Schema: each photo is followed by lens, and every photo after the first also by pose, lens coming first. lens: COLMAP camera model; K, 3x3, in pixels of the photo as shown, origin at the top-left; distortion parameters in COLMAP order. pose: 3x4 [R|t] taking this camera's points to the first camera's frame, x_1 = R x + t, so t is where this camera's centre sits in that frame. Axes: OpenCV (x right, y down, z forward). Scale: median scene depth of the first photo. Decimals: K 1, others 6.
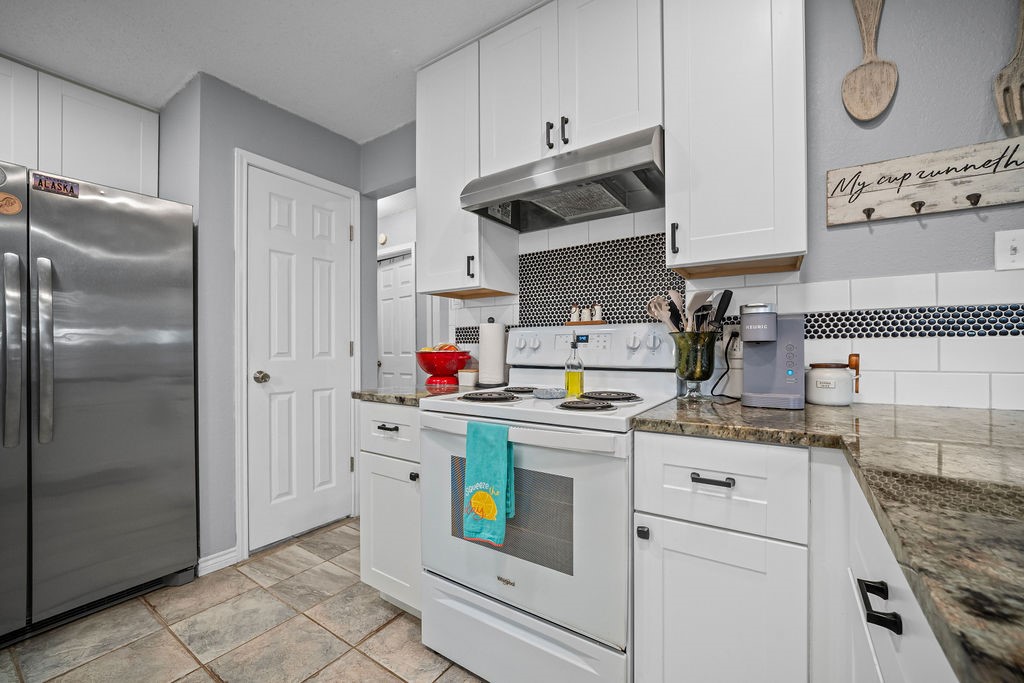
lens RADIAL K [[418.4, 0, 523.4], [0, 418.4, 349.1], [0, 0, 1]] dist [-0.023878, 0.000267]
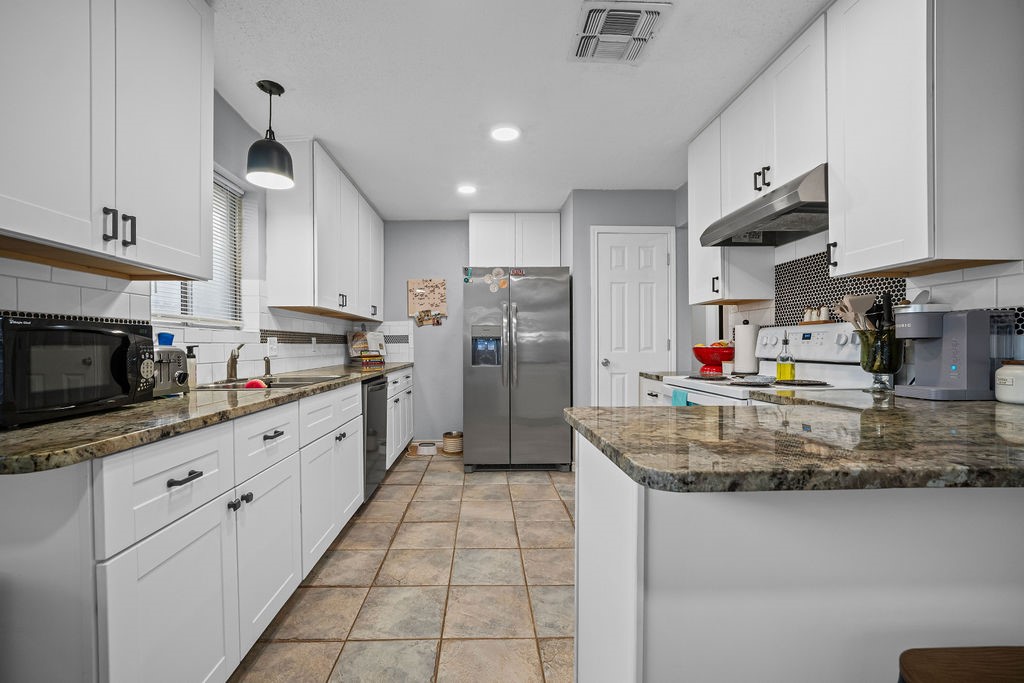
lens RADIAL K [[424.5, 0, 489.2], [0, 424.5, 345.4], [0, 0, 1]] dist [-0.000458, 0.000030]
pose [[0.565390, -0.000307, -0.824824, 0.599305], [0.002093, 0.999997, 0.001062, -0.002701], [0.824821, -0.002327, 0.565389, -0.395125]]
